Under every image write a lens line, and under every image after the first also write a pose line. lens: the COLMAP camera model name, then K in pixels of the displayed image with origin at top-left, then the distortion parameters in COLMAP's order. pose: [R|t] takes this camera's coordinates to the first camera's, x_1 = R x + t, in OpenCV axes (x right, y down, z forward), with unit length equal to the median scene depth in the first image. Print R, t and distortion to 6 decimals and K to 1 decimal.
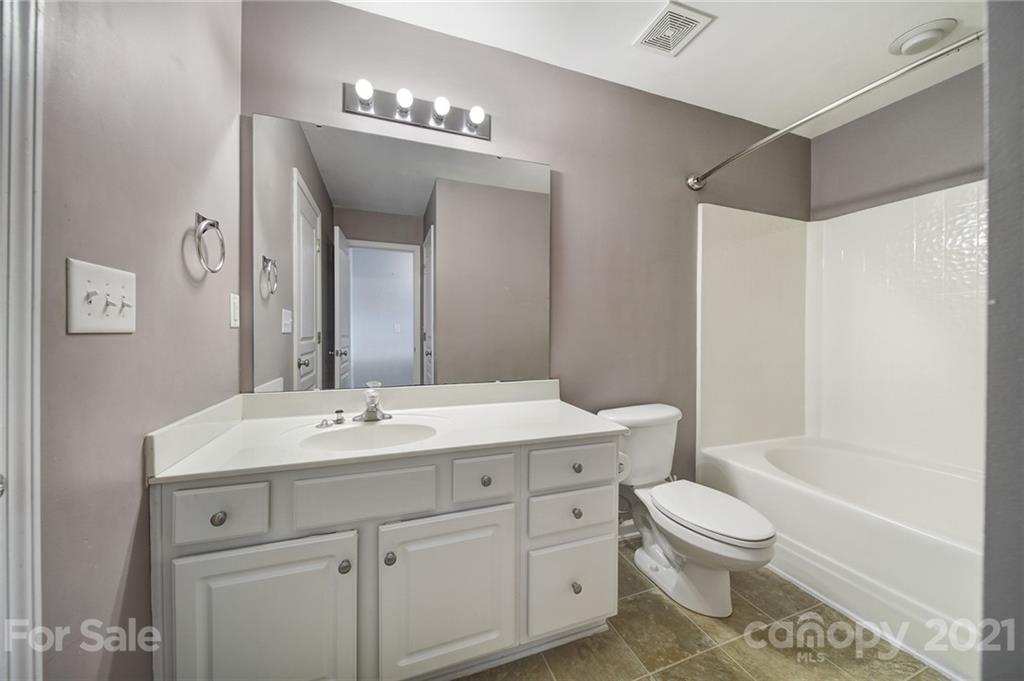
lens RADIAL K [[357.6, 0, 511.3], [0, 357.6, 336.3], [0, 0, 1]] dist [0.000111, -0.002363]
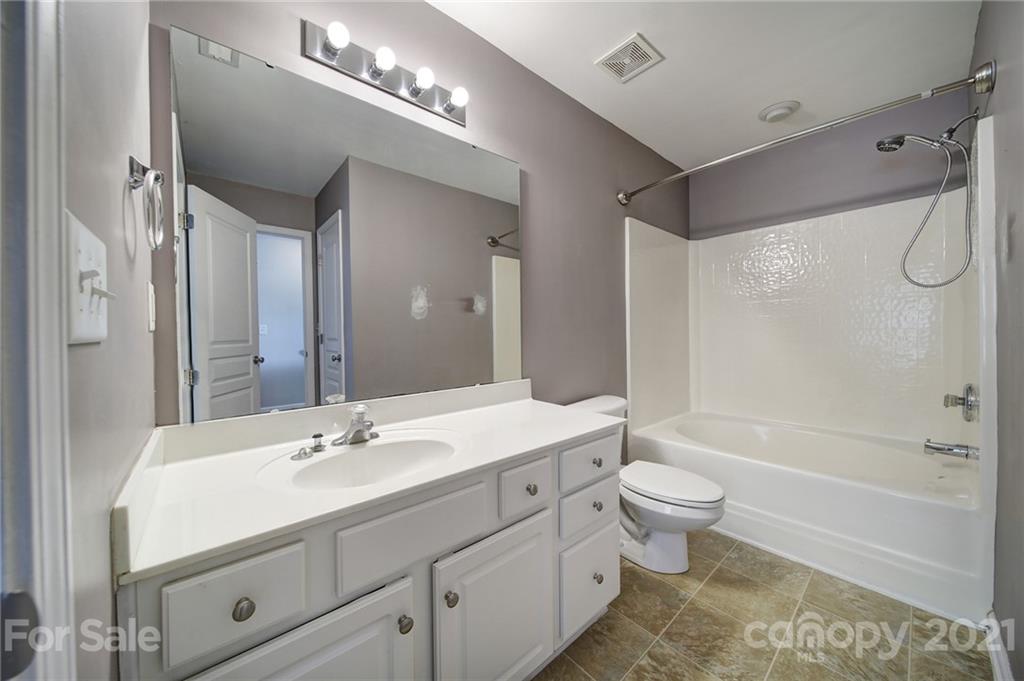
lens RADIAL K [[357.6, 0, 511.3], [0, 357.6, 336.3], [0, 0, 1]] dist [0.000111, -0.002363]
pose [[0.932706, -0.018813, 0.360146, -0.351759], [0.018385, 0.999820, 0.004612, -0.004975], [-0.360168, 0.002320, 0.932884, 0.105444]]
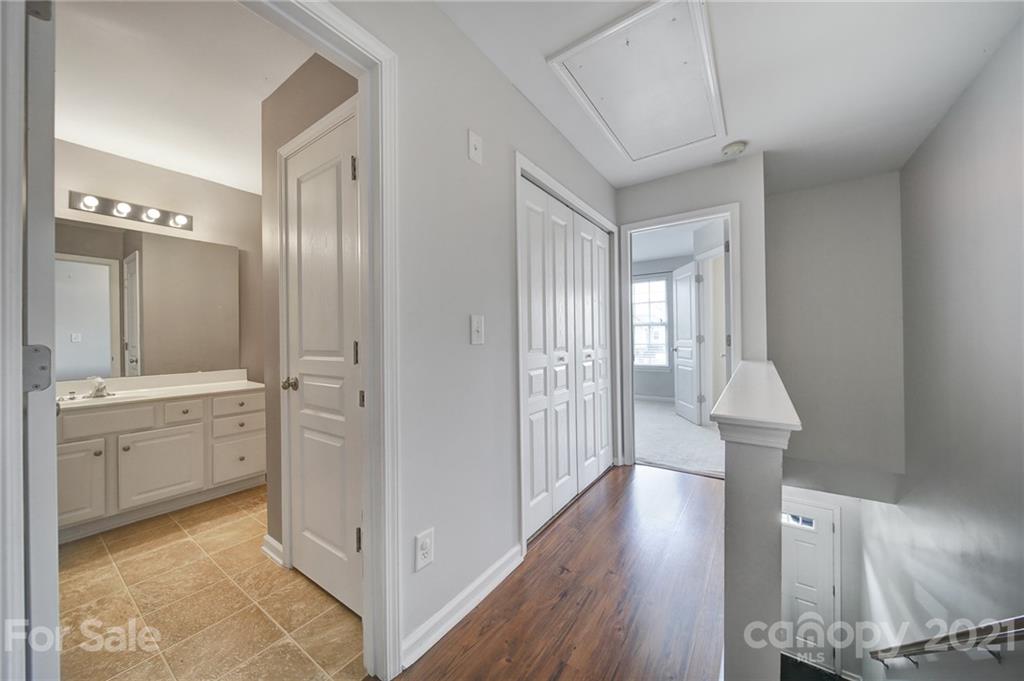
lens RADIAL K [[357.6, 0, 511.3], [0, 357.6, 336.3], [0, 0, 1]] dist [0.000111, -0.002363]
pose [[0.816515, -0.010414, 0.577230, 0.235031], [0.016996, 0.999838, -0.006003, -0.009313], [-0.577074, 0.014712, 0.816559, -1.513733]]
